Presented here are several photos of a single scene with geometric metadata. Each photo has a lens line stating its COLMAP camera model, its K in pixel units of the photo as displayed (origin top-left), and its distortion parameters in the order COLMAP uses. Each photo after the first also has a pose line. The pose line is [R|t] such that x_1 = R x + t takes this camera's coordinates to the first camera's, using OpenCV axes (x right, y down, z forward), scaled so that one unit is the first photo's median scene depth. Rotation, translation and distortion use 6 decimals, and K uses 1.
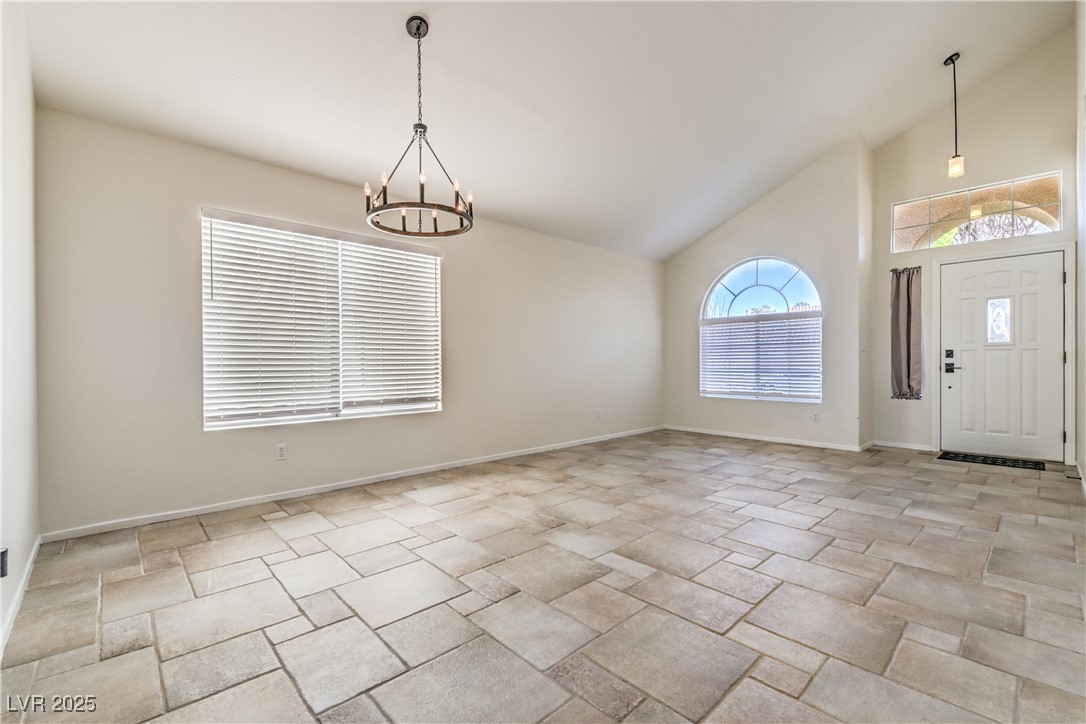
lens RADIAL K [[468.3, 0, 538.3], [0, 468.3, 364.7], [0, 0, 1]] dist [0.013355, -0.009867]
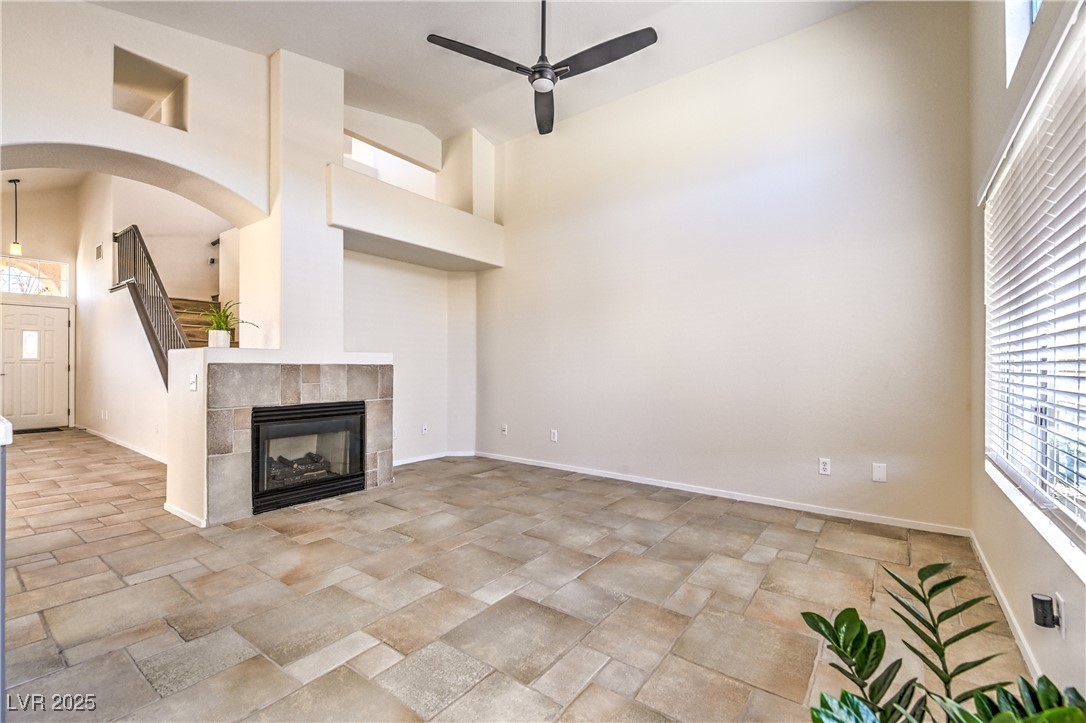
lens RADIAL K [[462.9, 0, 545.8], [0, 462.9, 363.3], [0, 0, 1]] dist [0.016764, -0.009577]
pose [[-0.183355, 0.009343, 0.983002, -1.407828], [0.005293, 0.999950, -0.008517, -0.010808], [-0.983032, 0.003642, -0.183396, -0.685922]]
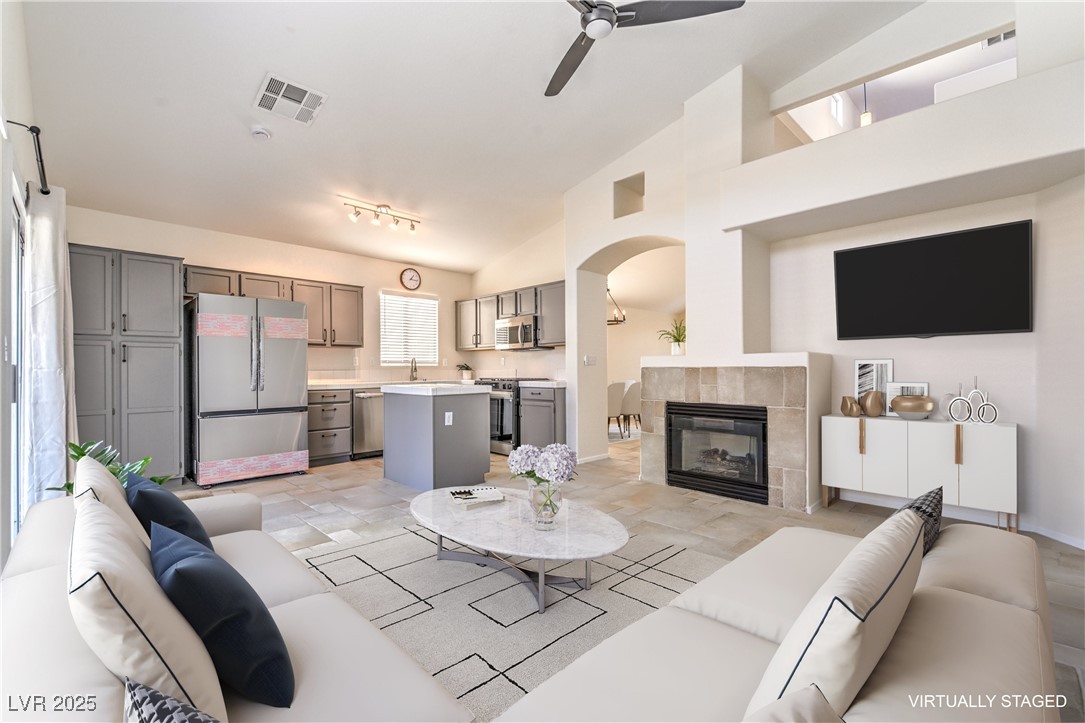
lens RADIAL K [[466.5, 0, 546.5], [0, 466.5, 366.8], [0, 0, 1]] dist [0.012257, -0.009261]
pose [[0.999548, 0.000540, 0.030057, -0.642087], [-0.000111, 0.999898, -0.014264, -0.004144], [-0.030062, 0.014254, 0.999446, -1.575823]]
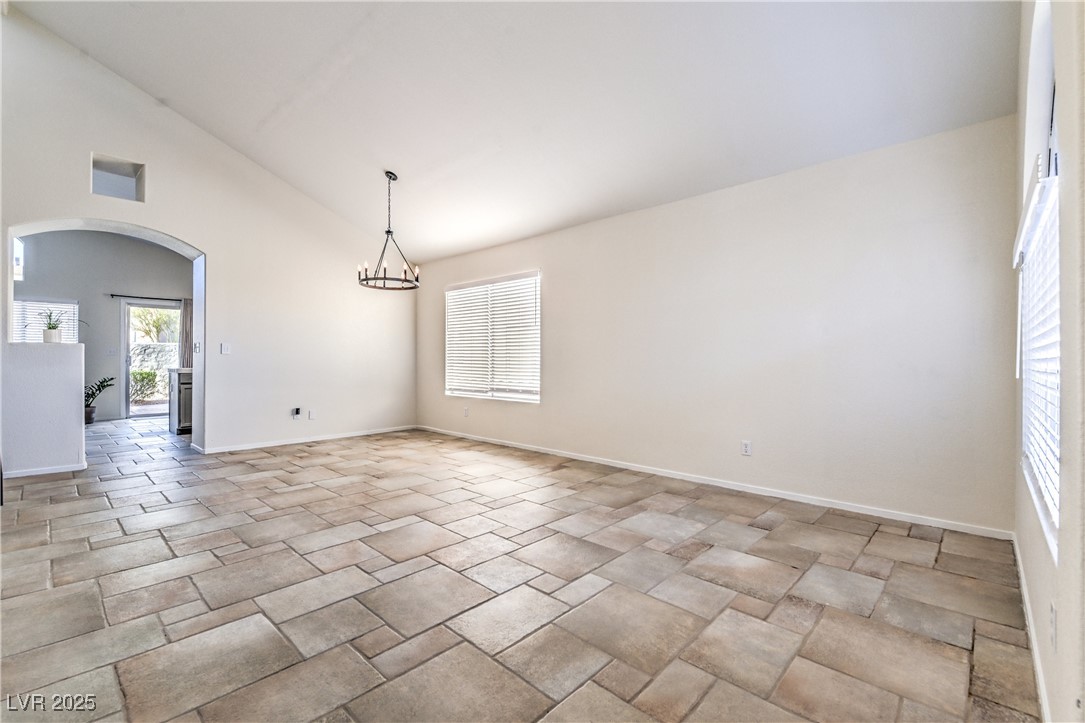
lens RADIAL K [[466.5, 0, 546.5], [0, 466.5, 366.8], [0, 0, 1]] dist [0.012257, -0.009261]
pose [[0.075648, 0.019994, -0.996934, 1.400814], [-0.008784, 0.999774, 0.019384, -0.025860], [0.997096, 0.007291, 0.075806, 1.312160]]
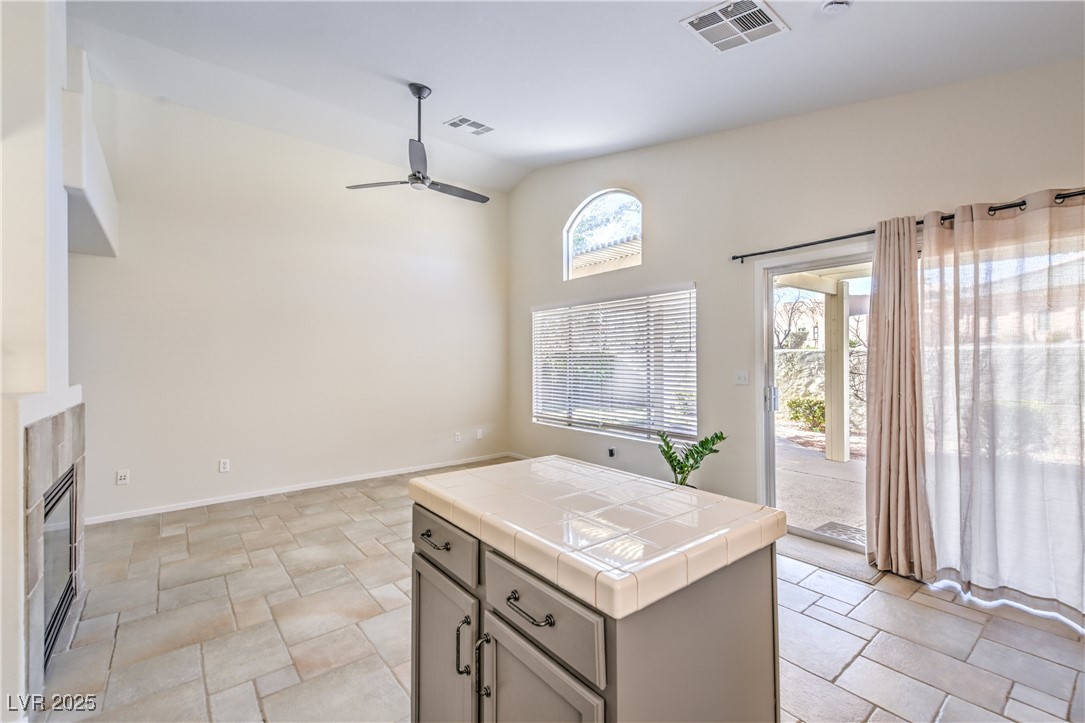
lens RADIAL K [[462.5, 0, 545.3], [0, 462.5, 363.3], [0, 0, 1]] dist [0.016764, -0.009577]
pose [[-0.998047, 0.008827, 0.061843, -0.939436], [0.009626, 0.999874, 0.012645, -0.097499], [-0.061723, 0.013216, -0.998006, 0.331356]]
